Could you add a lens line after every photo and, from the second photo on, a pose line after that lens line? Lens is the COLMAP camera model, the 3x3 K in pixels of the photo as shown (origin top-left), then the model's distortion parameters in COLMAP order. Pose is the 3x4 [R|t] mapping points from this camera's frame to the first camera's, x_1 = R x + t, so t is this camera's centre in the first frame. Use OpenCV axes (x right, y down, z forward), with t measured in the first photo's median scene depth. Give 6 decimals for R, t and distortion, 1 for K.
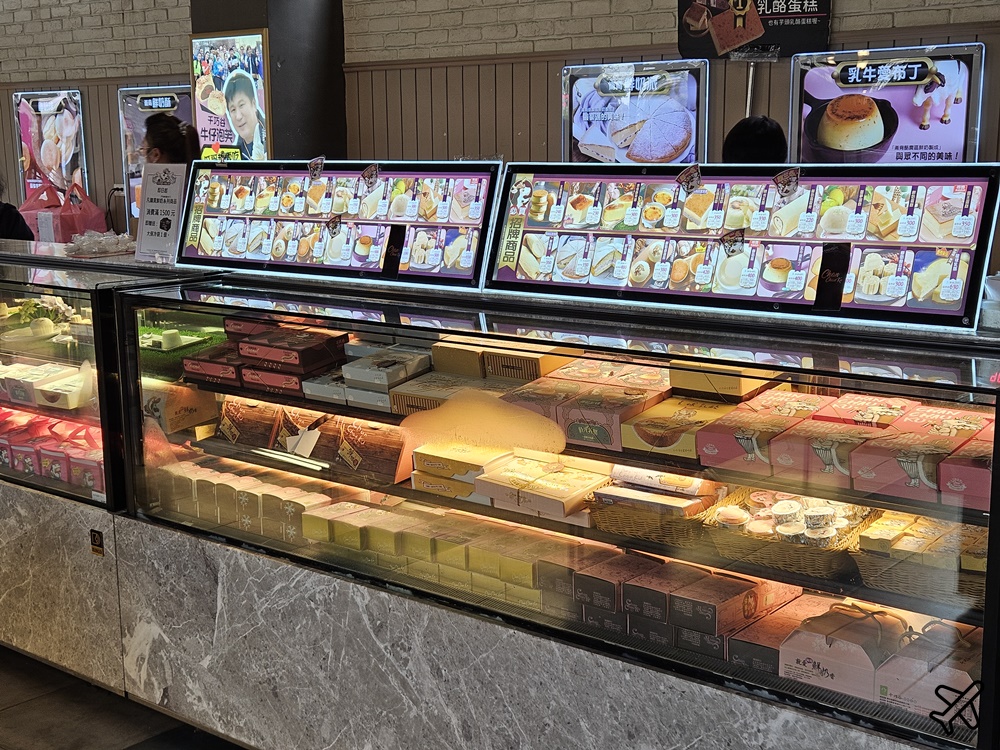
lens RADIAL K [[1300.7, 0, 499.2], [0, 1300.7, 377.4], [0, 0, 1]] dist [0.067952, 0.000000]
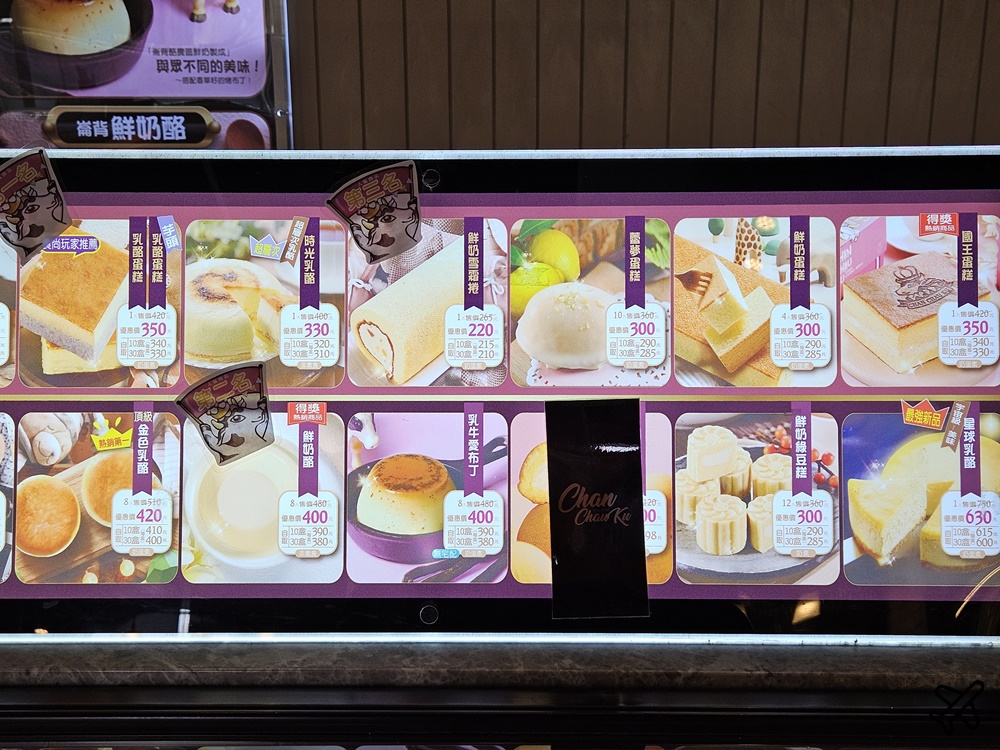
lens RADIAL K [[1300.7, 0, 493.9], [0, 1300.7, 394.5], [0, 0, 1]] dist [0.067952, 0.000000]
pose [[0.775640, -0.169160, 0.608085, 0.040041], [0.109951, 0.984899, 0.133736, -0.139502], [-0.621525, -0.036871, 0.782526, 0.707422]]
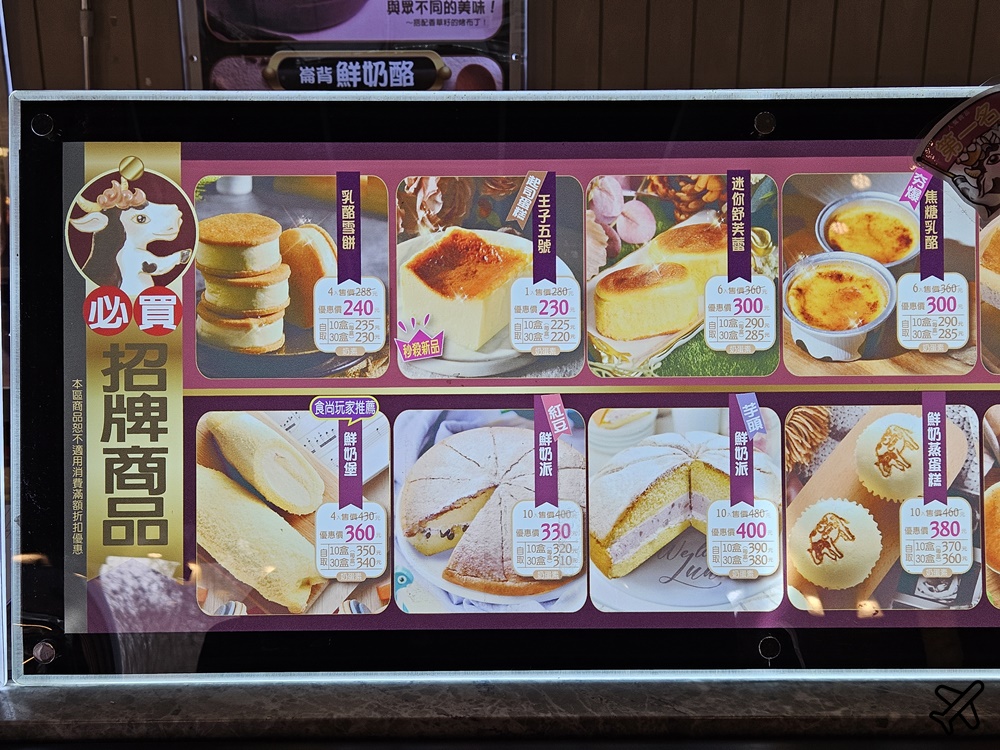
lens RADIAL K [[1300.7, 0, 495.5], [0, 1300.7, 382.0], [0, 0, 1]] dist [0.067952, 0.000000]
pose [[0.764571, -0.191075, 0.615566, -0.088936], [0.113135, 0.980005, 0.163679, -0.163388], [-0.634533, -0.055502, 0.770900, 0.878666]]
